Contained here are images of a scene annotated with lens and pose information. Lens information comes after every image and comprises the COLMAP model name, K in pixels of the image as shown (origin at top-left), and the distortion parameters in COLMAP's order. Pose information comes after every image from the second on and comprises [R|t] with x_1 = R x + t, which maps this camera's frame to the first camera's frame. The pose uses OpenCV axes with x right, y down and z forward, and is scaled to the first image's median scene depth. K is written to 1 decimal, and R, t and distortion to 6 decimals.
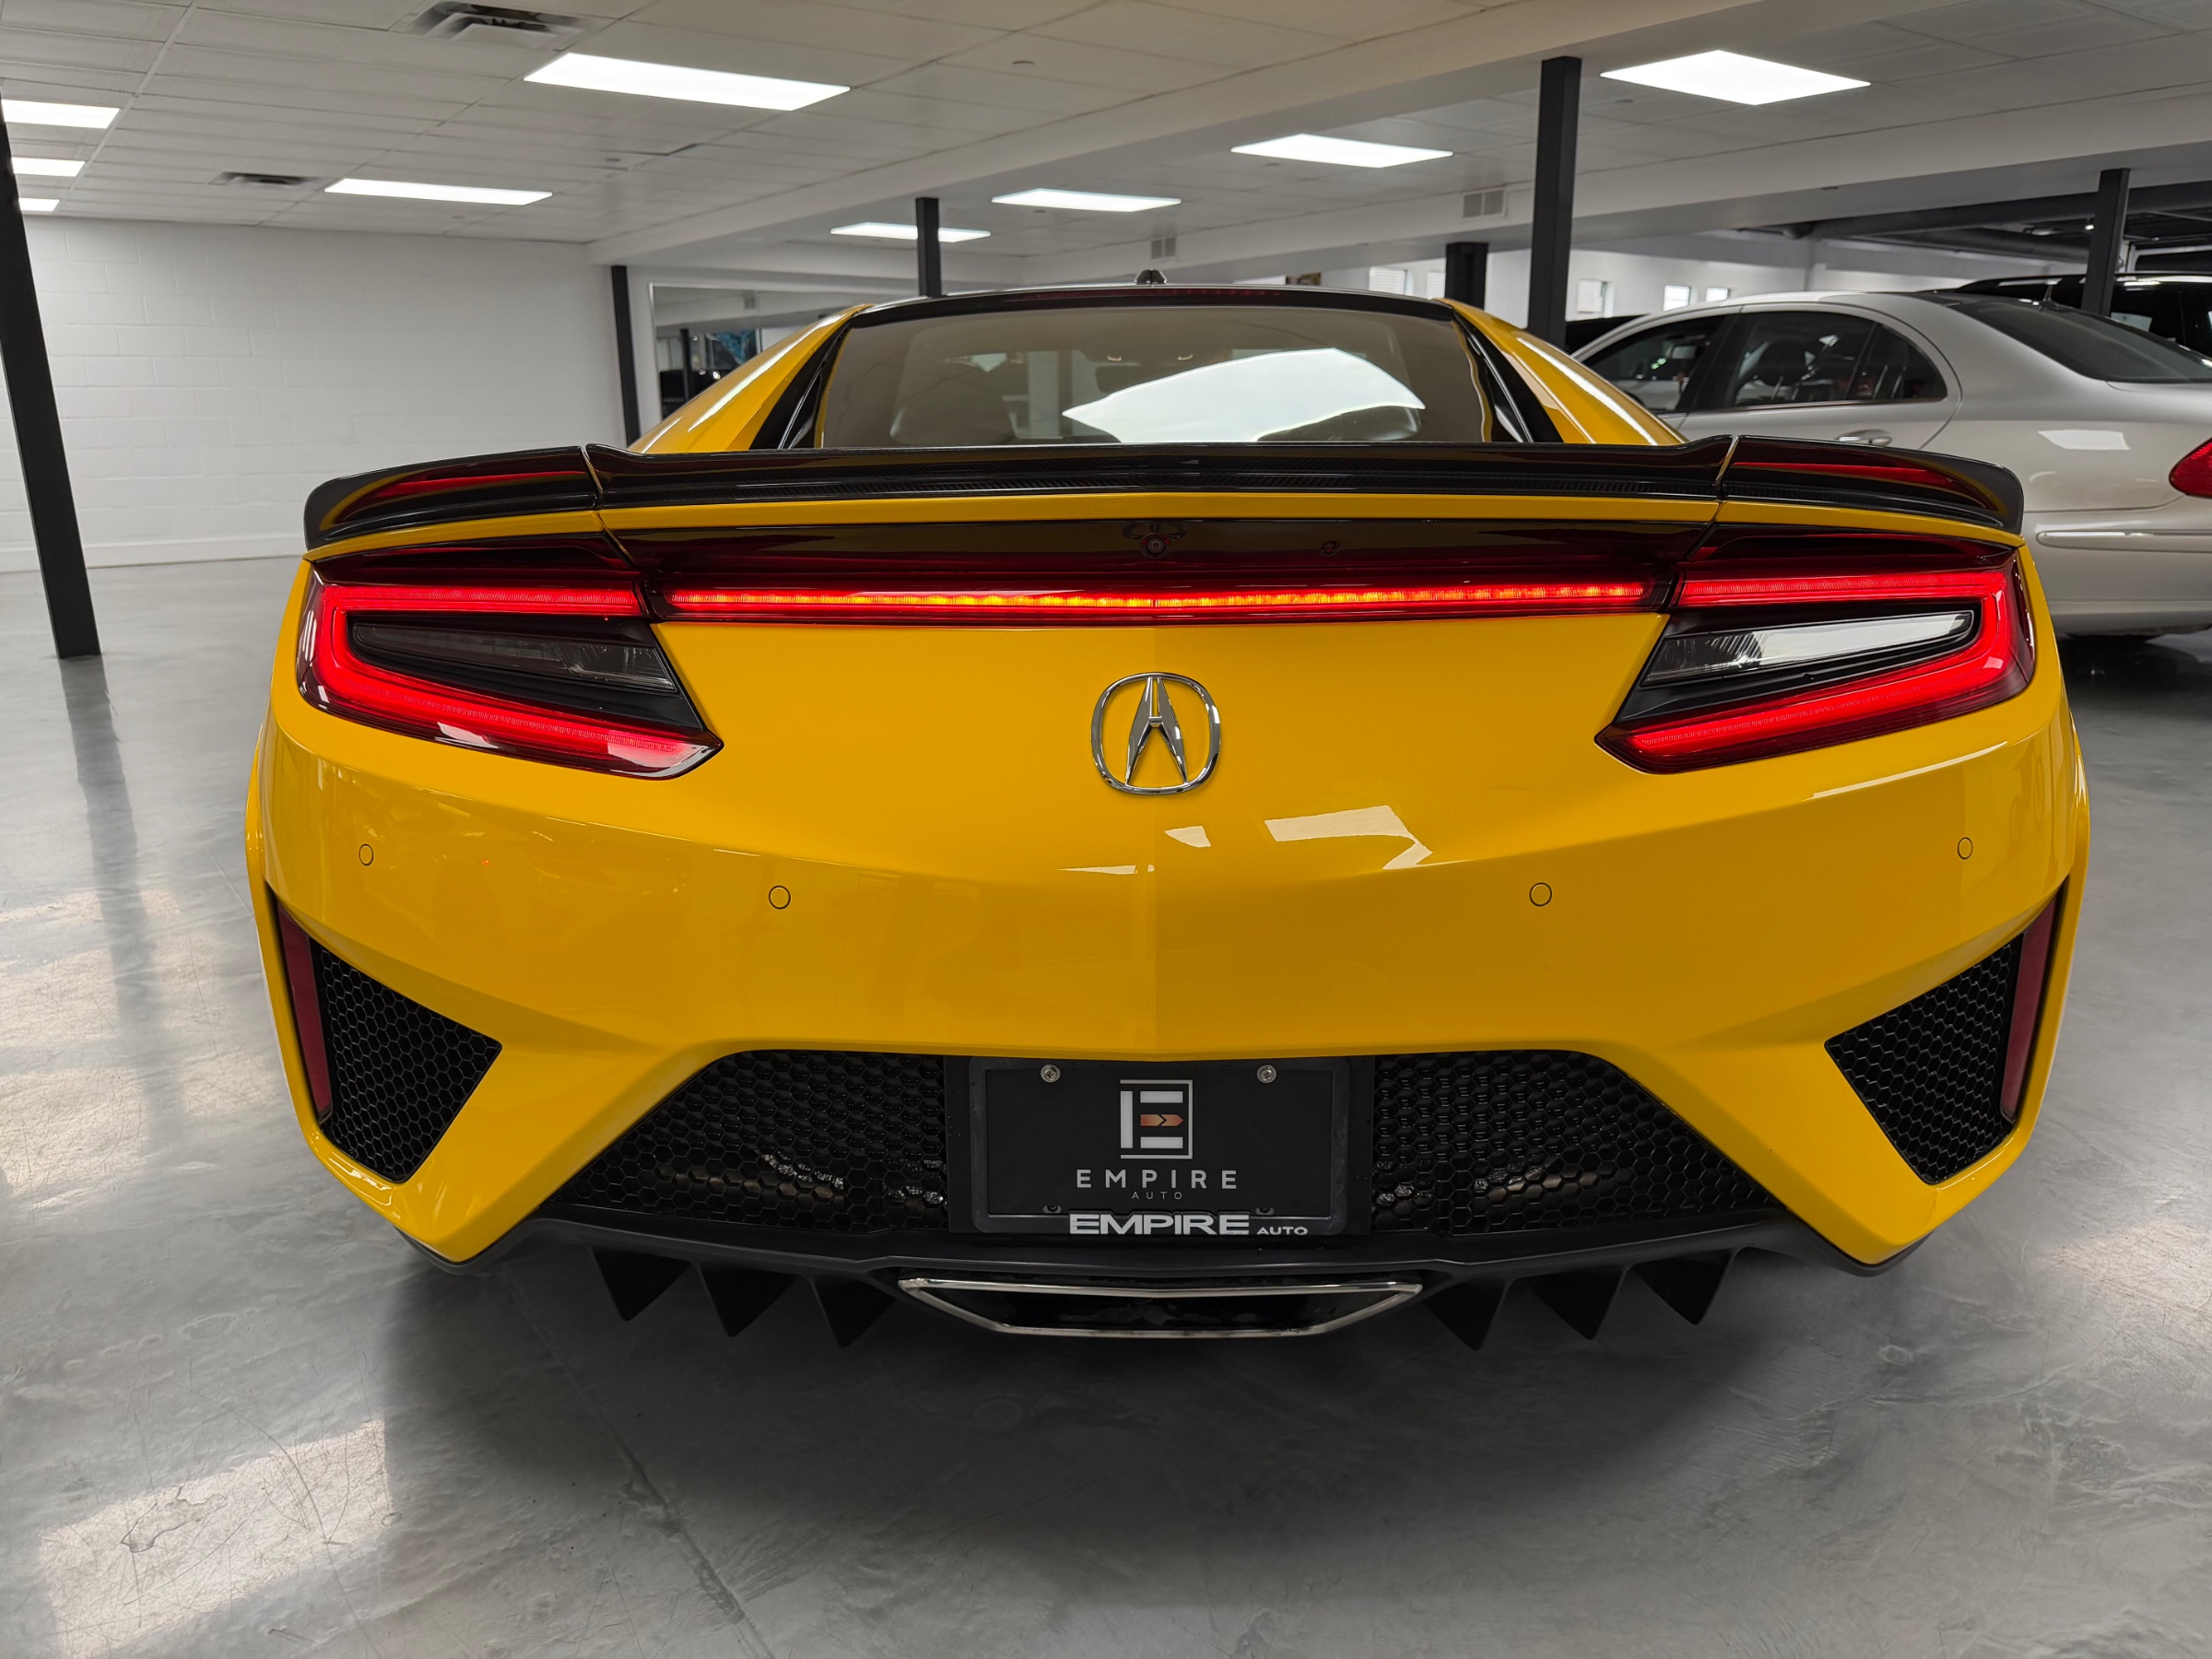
lens RADIAL K [[1534.3, 0, 1114.7], [0, 1534.3, 821.0], [0, 0, 1]] dist [0.013520, -0.012500]
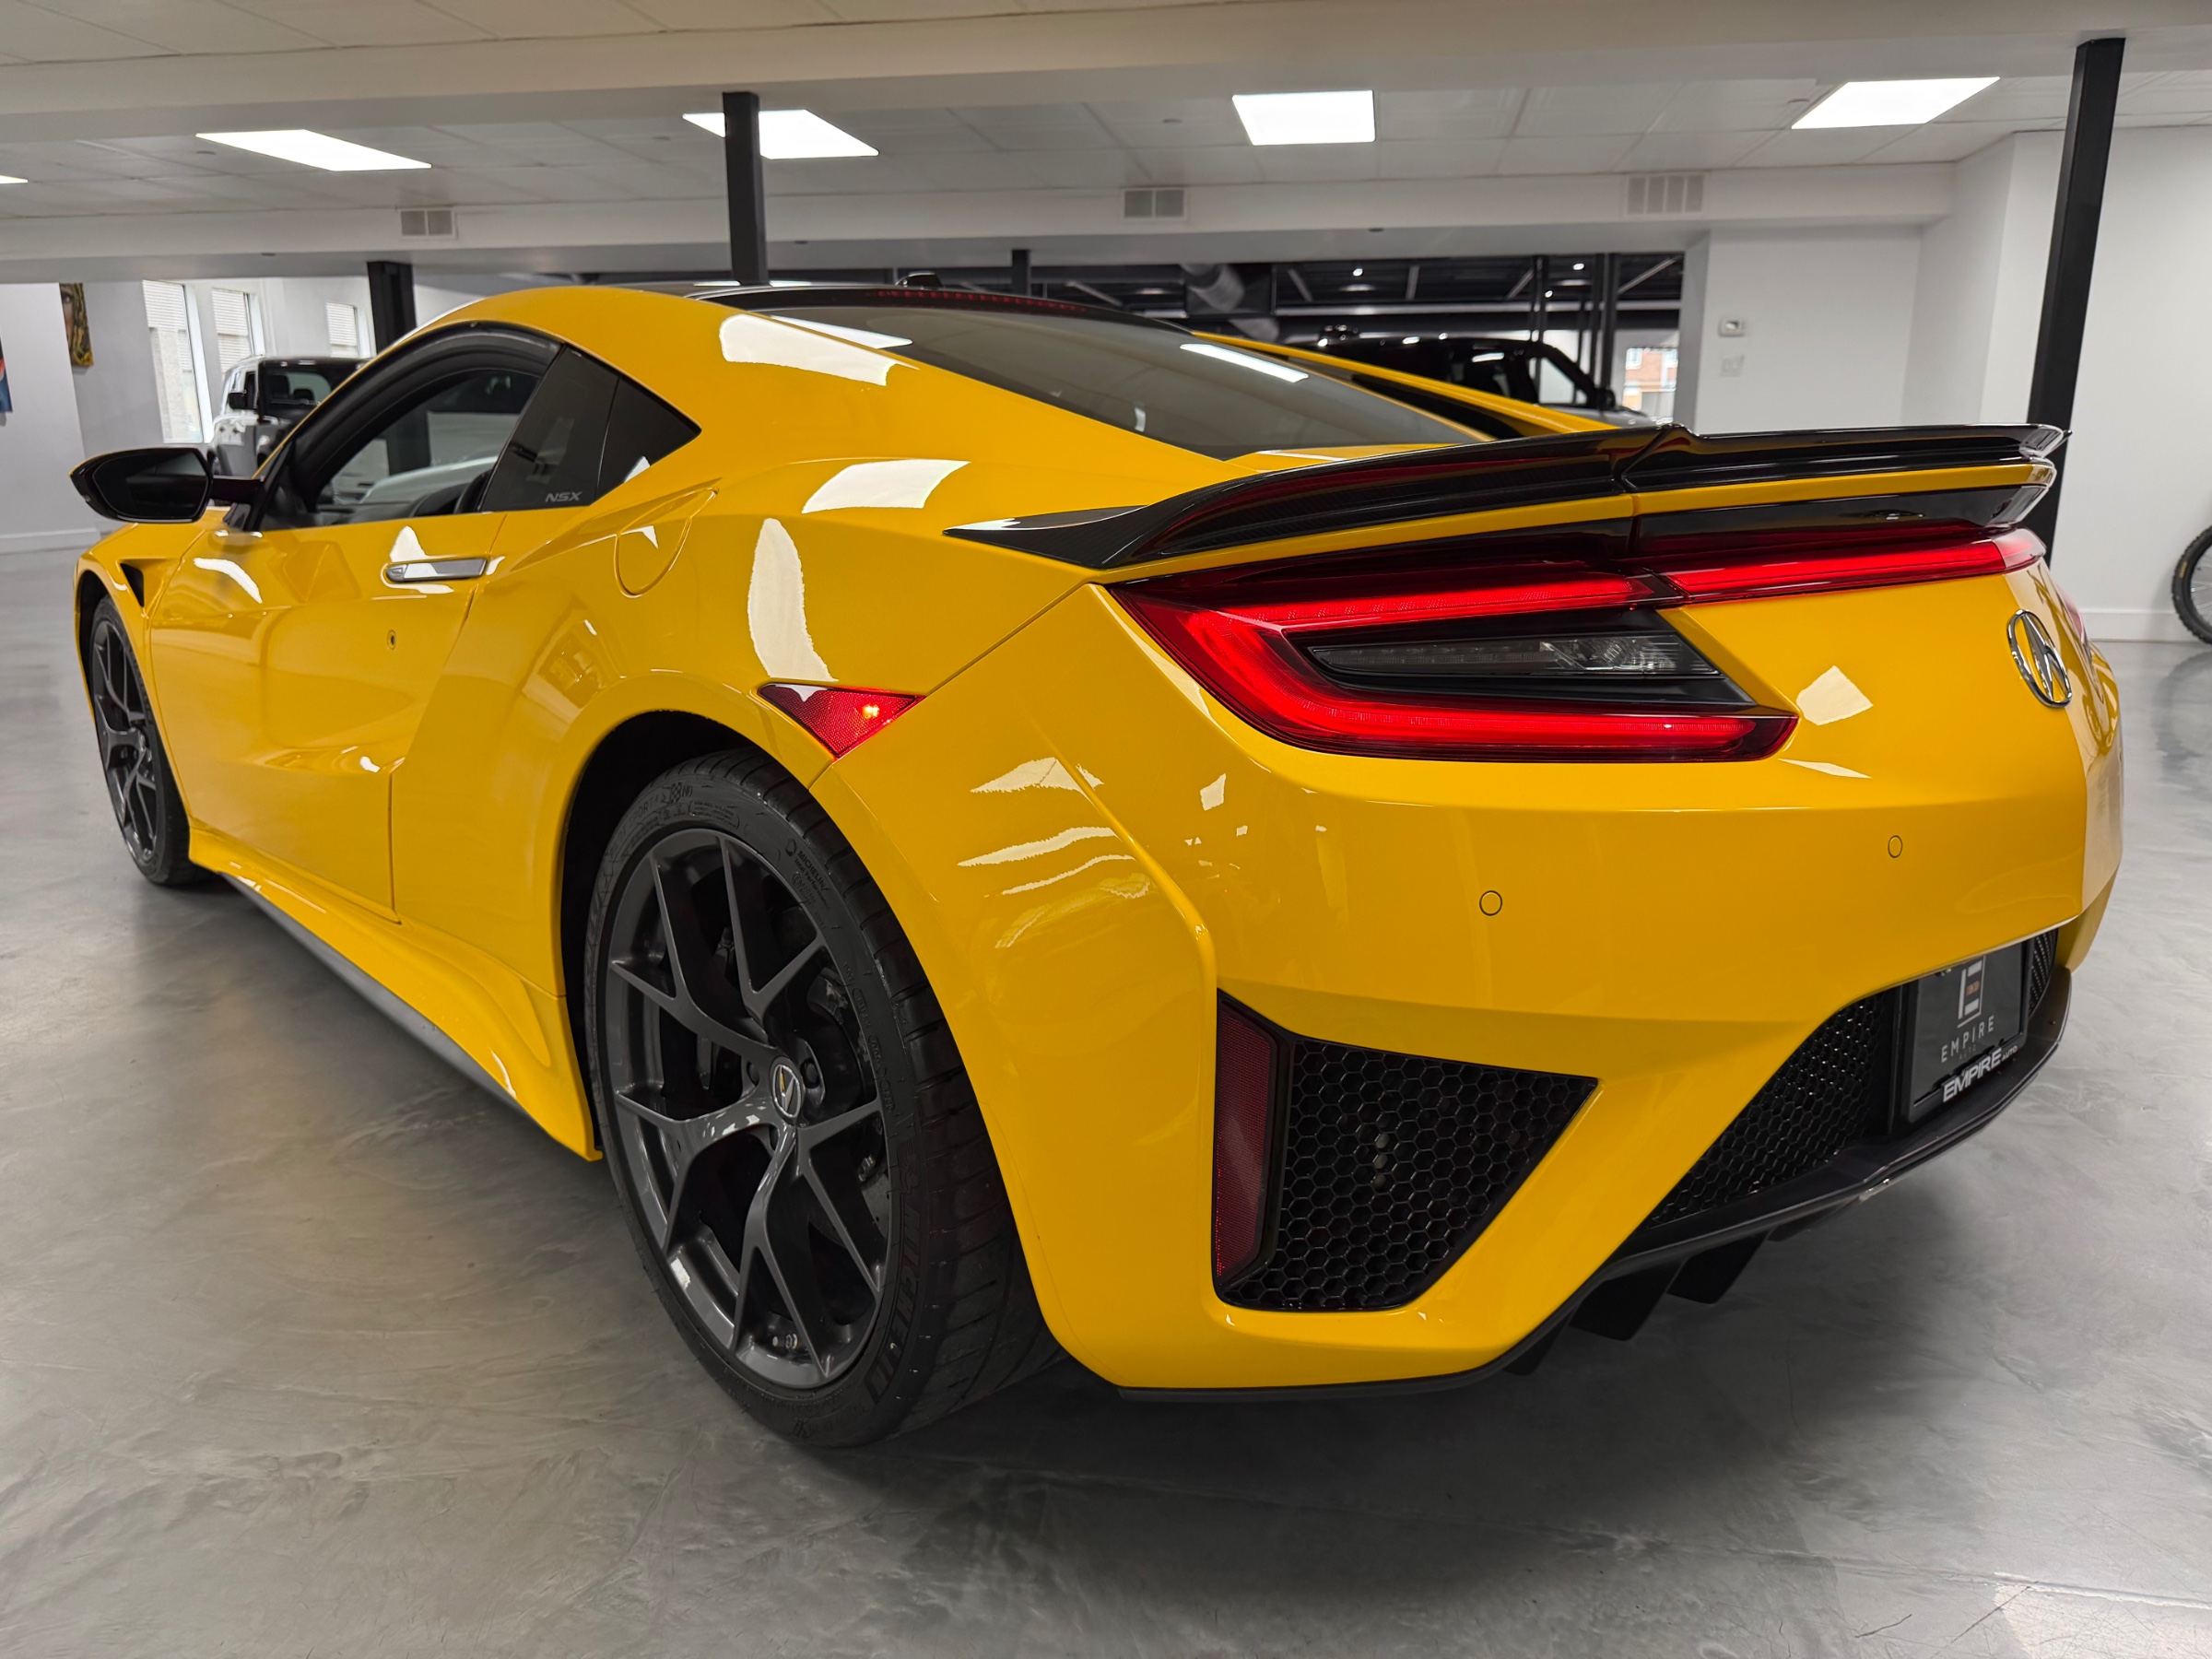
lens RADIAL K [[1534.3, 0, 1110.9], [0, 1534.3, 834.9], [0, 0, 1]] dist [0.013520, -0.012500]
pose [[0.746672, -0.157089, 0.646377, -1.123727], [0.167014, 0.984861, 0.046423, -0.084399], [-0.643884, 0.073292, 0.761605, 0.456798]]
